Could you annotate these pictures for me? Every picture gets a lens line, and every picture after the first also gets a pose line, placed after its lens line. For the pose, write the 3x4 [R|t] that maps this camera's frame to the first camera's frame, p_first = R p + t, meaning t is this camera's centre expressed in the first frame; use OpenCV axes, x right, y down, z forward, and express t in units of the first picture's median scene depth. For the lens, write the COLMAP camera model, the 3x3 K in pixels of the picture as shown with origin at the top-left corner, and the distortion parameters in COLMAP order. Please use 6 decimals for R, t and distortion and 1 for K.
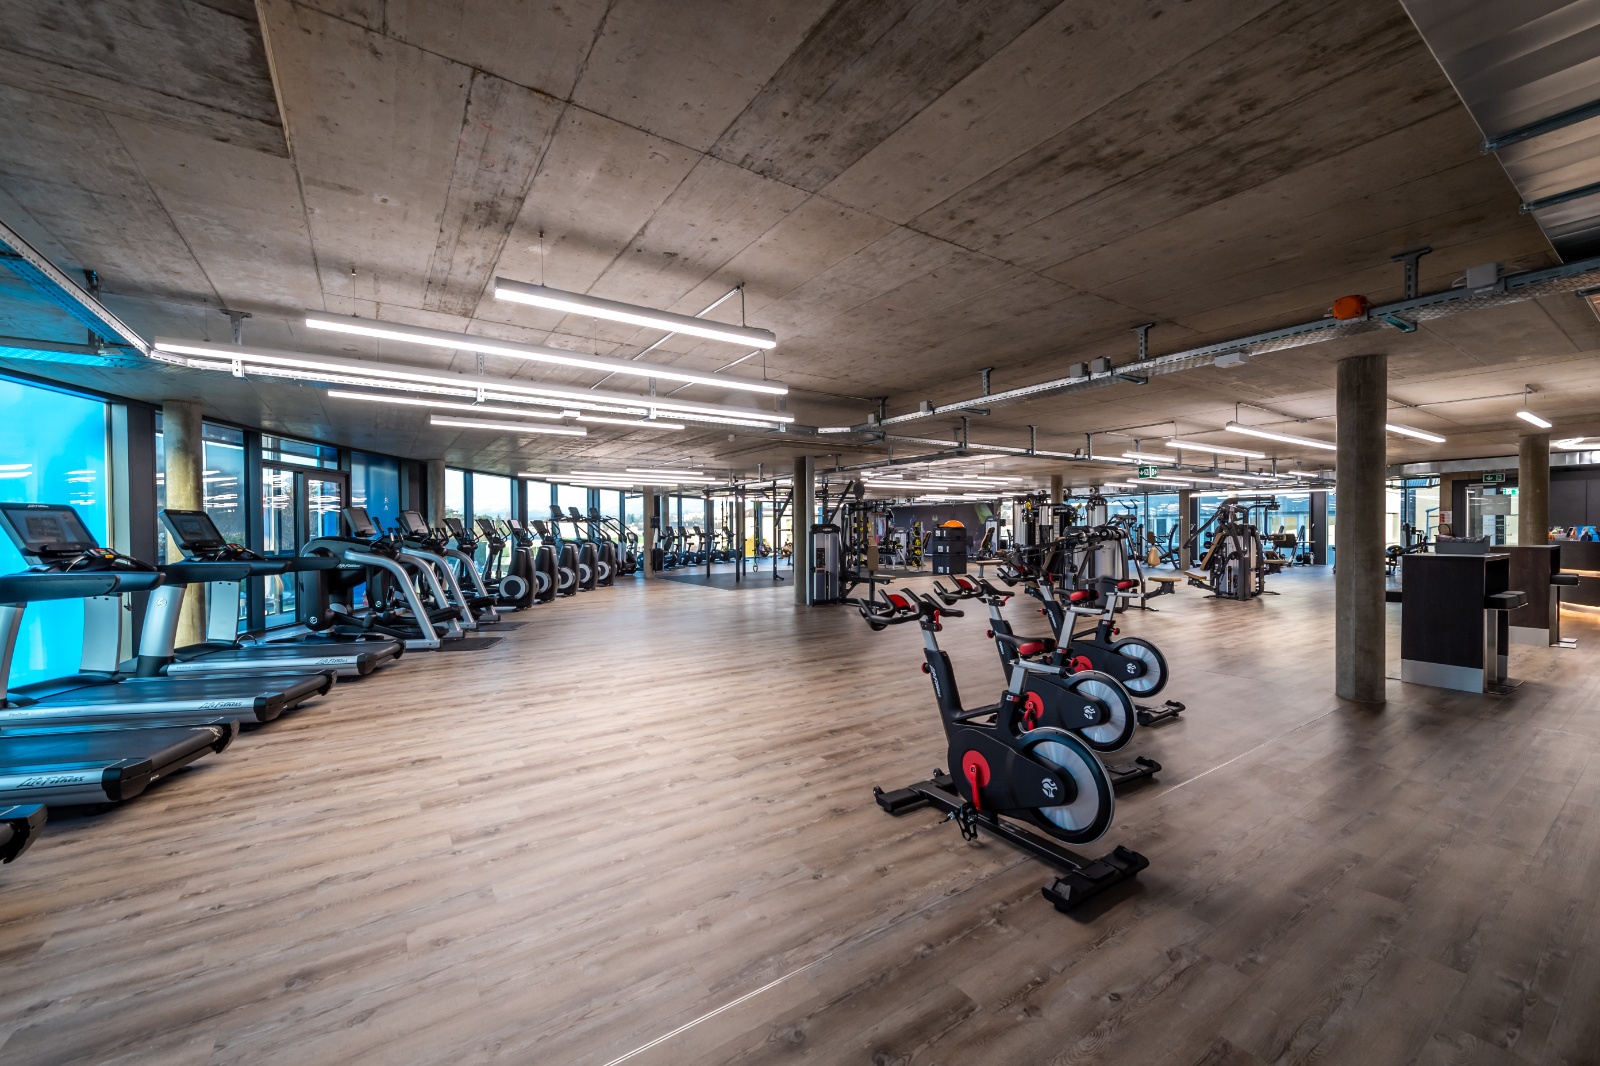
lens RADIAL K [[625.2, 0, 804.2], [0, 625.2, 535.8], [0, 0, 1]] dist [0.013605, -0.003522]
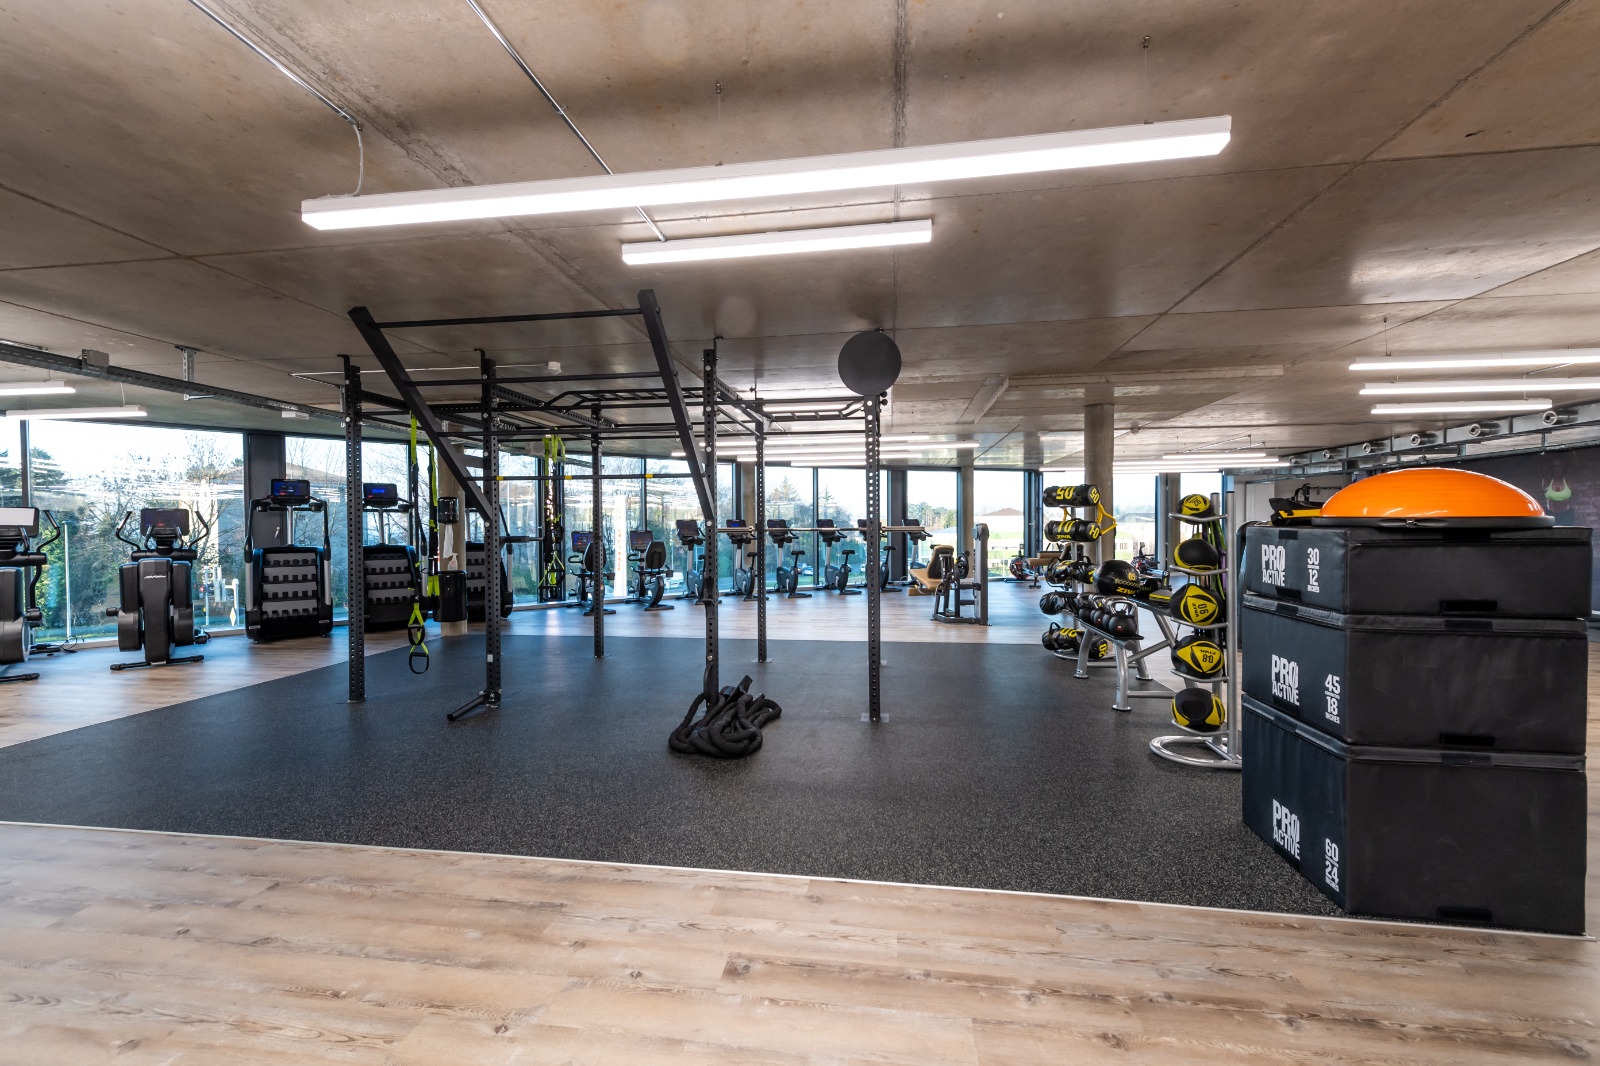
lens RADIAL K [[625.1, 0, 799.3], [0, 625.1, 537.0], [0, 0, 1]] dist [0.011984, -0.003881]
pose [[0.736237, 0.011457, -0.676627, 0.202858], [-0.005556, 0.999925, 0.010885, -0.010233], [0.676701, -0.004255, 0.736246, 0.718296]]
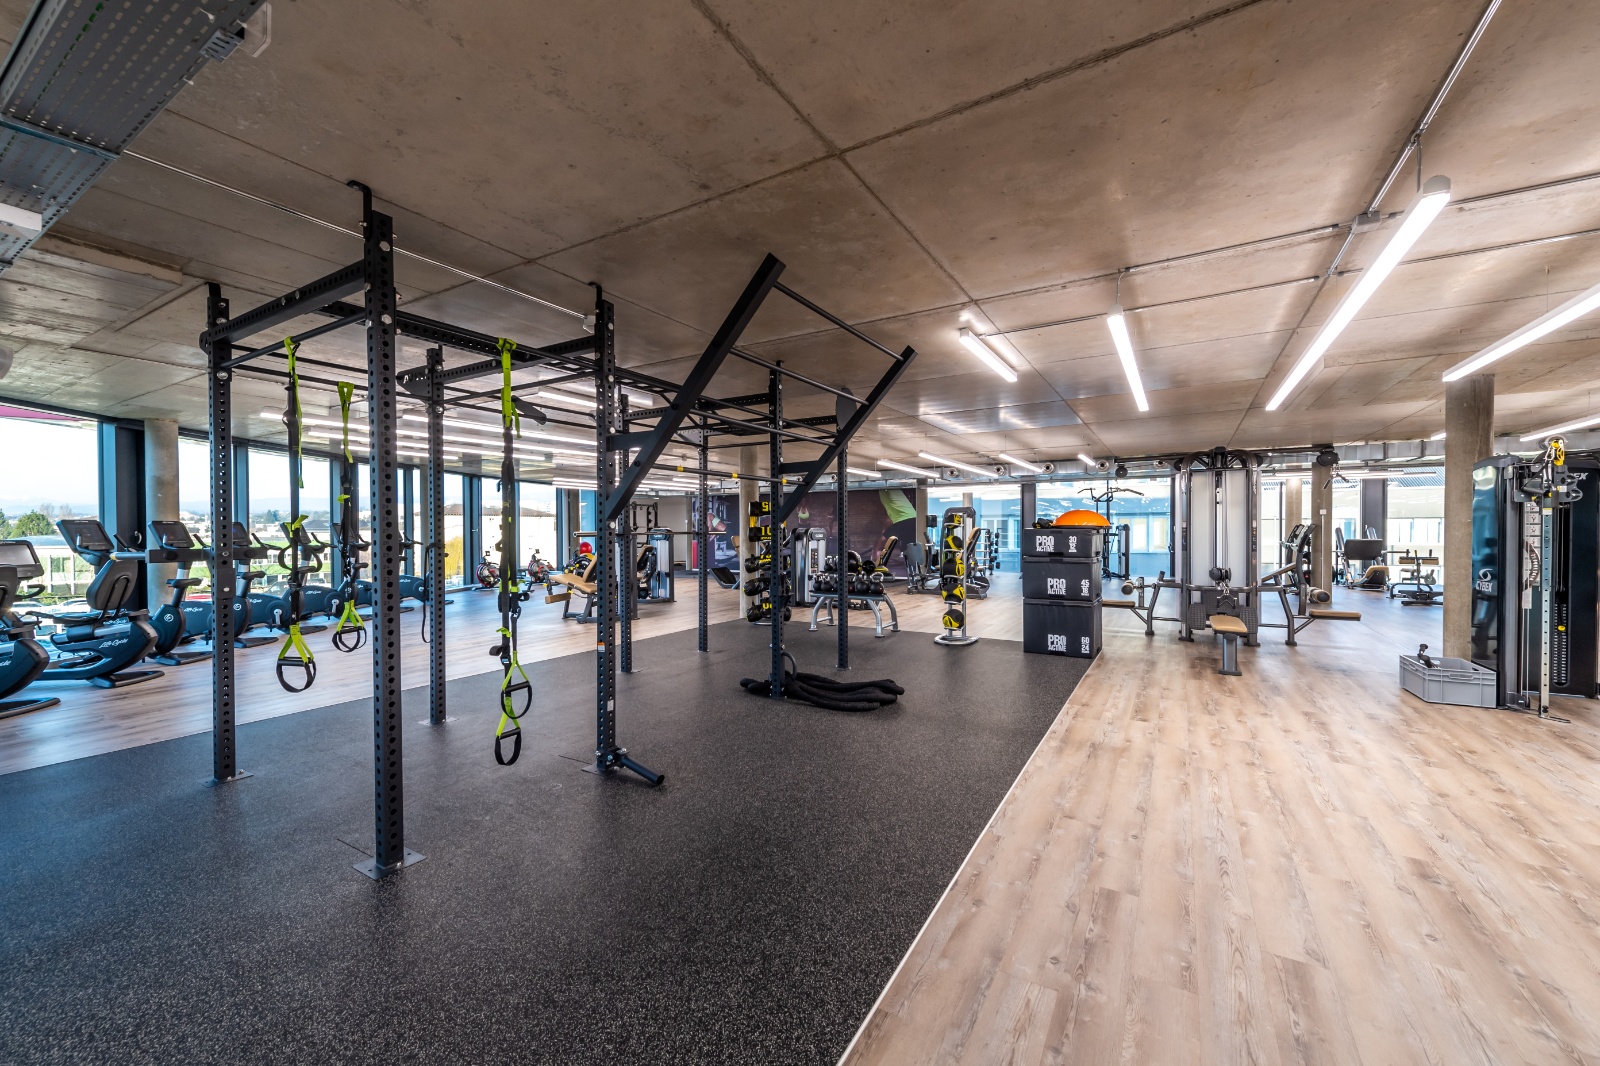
lens RADIAL K [[625.2, 0, 804.2], [0, 625.2, 535.8], [0, 0, 1]] dist [0.013605, -0.003522]
pose [[0.909470, -0.002610, 0.415762, -0.060680], [0.002415, 0.999997, 0.000995, -0.008545], [-0.415763, 0.000099, 0.909473, 0.632860]]
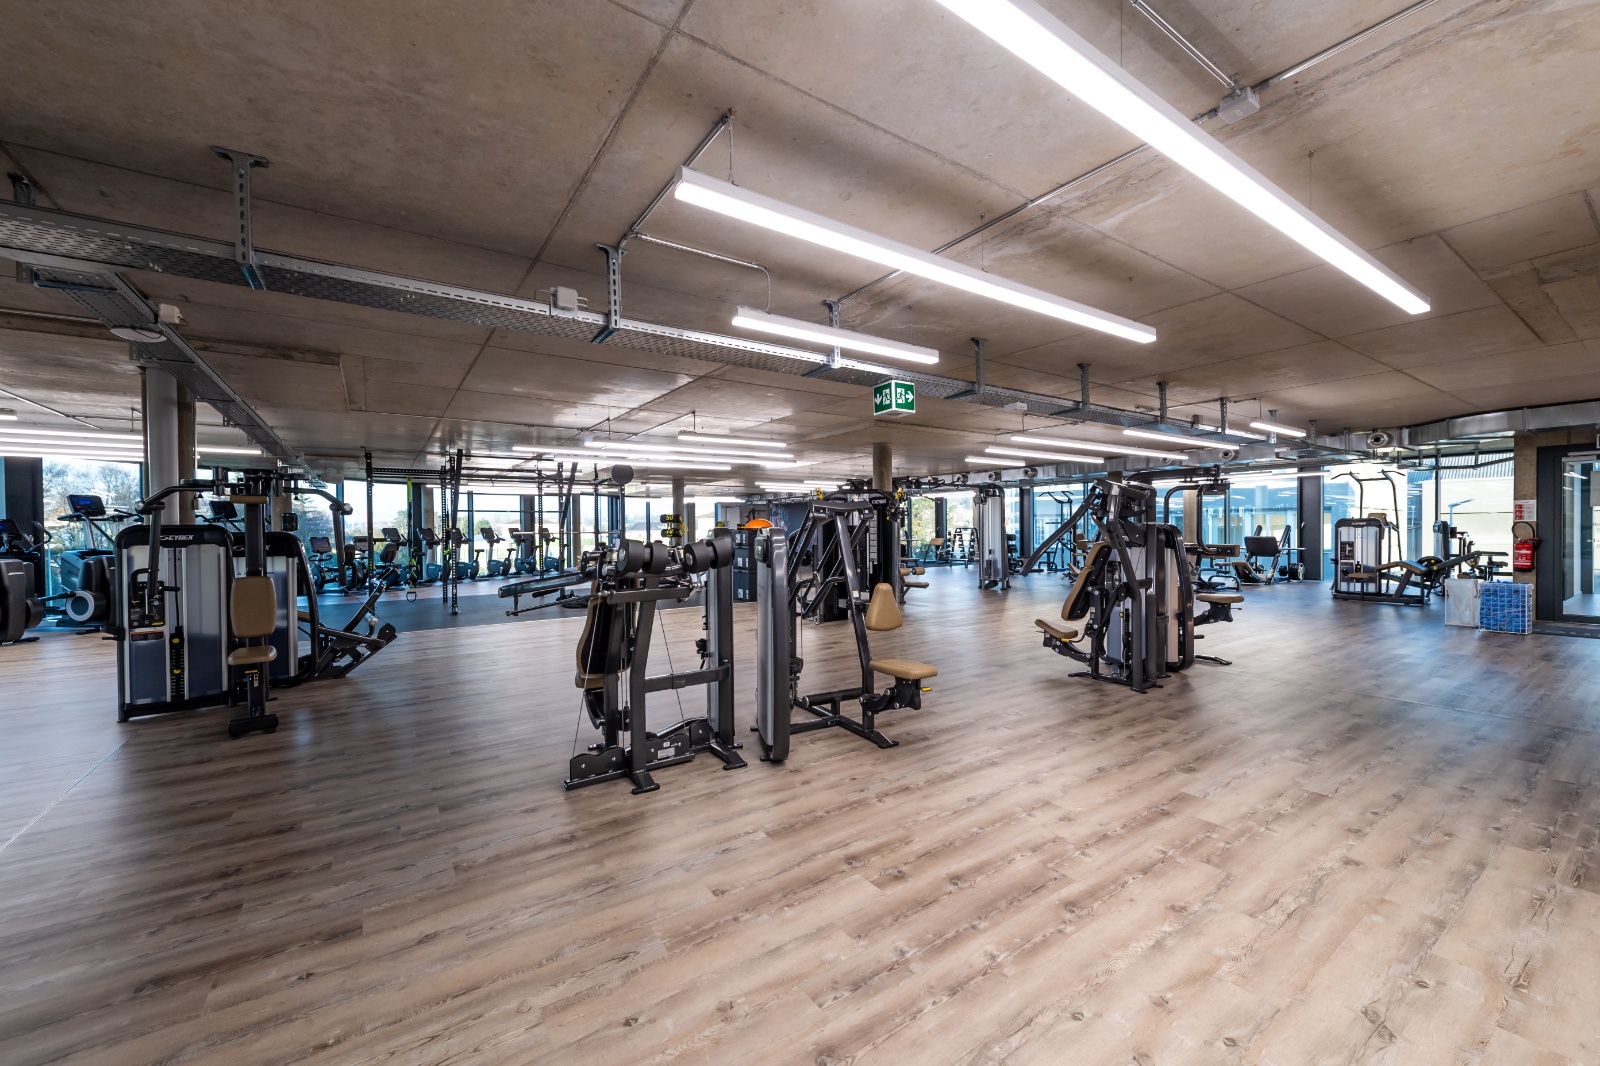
lens RADIAL K [[625.1, 0, 799.3], [0, 625.1, 537.0], [0, 0, 1]] dist [0.011984, -0.003881]
pose [[0.999996, -0.002683, -0.000389, 0.245014], [0.002683, 0.999994, 0.002002, -0.006131], [0.000384, -0.002003, 0.999998, 0.295436]]
